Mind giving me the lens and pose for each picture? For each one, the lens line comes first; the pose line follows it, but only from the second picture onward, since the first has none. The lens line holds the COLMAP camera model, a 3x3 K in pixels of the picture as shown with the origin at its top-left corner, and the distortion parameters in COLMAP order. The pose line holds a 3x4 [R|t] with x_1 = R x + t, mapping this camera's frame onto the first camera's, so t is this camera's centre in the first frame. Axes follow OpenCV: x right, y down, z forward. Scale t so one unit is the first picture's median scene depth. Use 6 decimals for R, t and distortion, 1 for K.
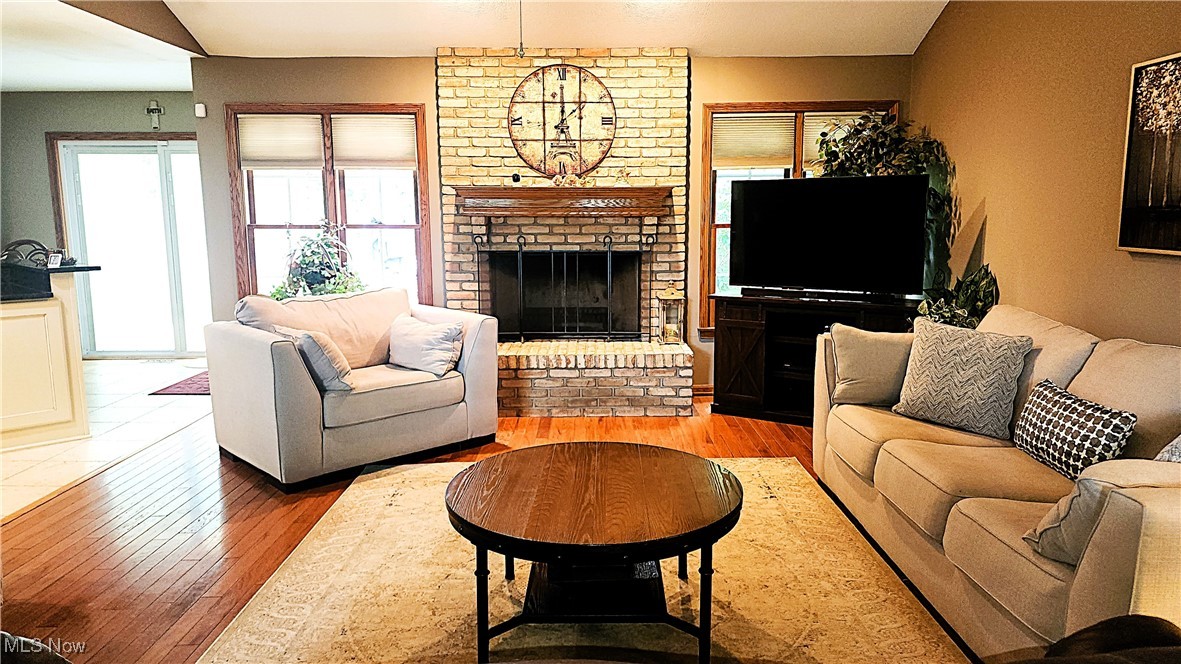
lens RADIAL K [[786.4, 0, 599.2], [0, 786.4, 336.1], [0, 0, 1]] dist [0.103901, -0.120401]
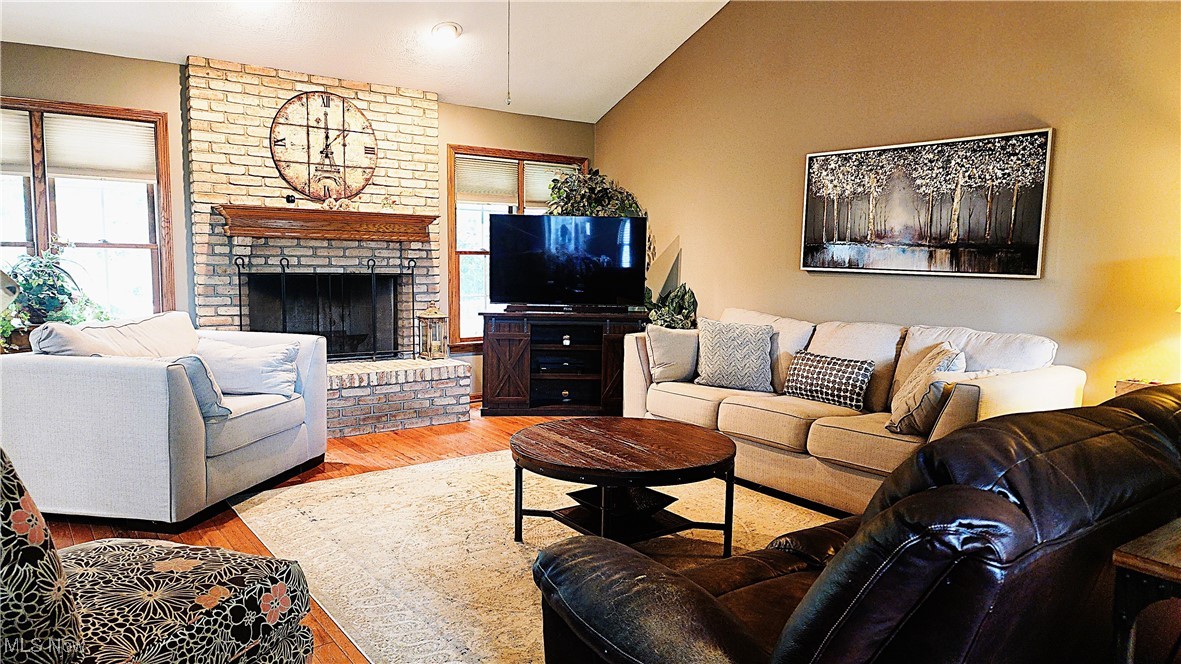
lens RADIAL K [[795.6, 0, 589.6], [0, 795.6, 337.2], [0, 0, 1]] dist [0.078784, -0.074951]
pose [[0.812935, -0.043585, 0.580721, -0.381267], [0.069695, 0.997310, -0.022714, 0.020232], [-0.578169, 0.058938, 0.813786, -0.022942]]
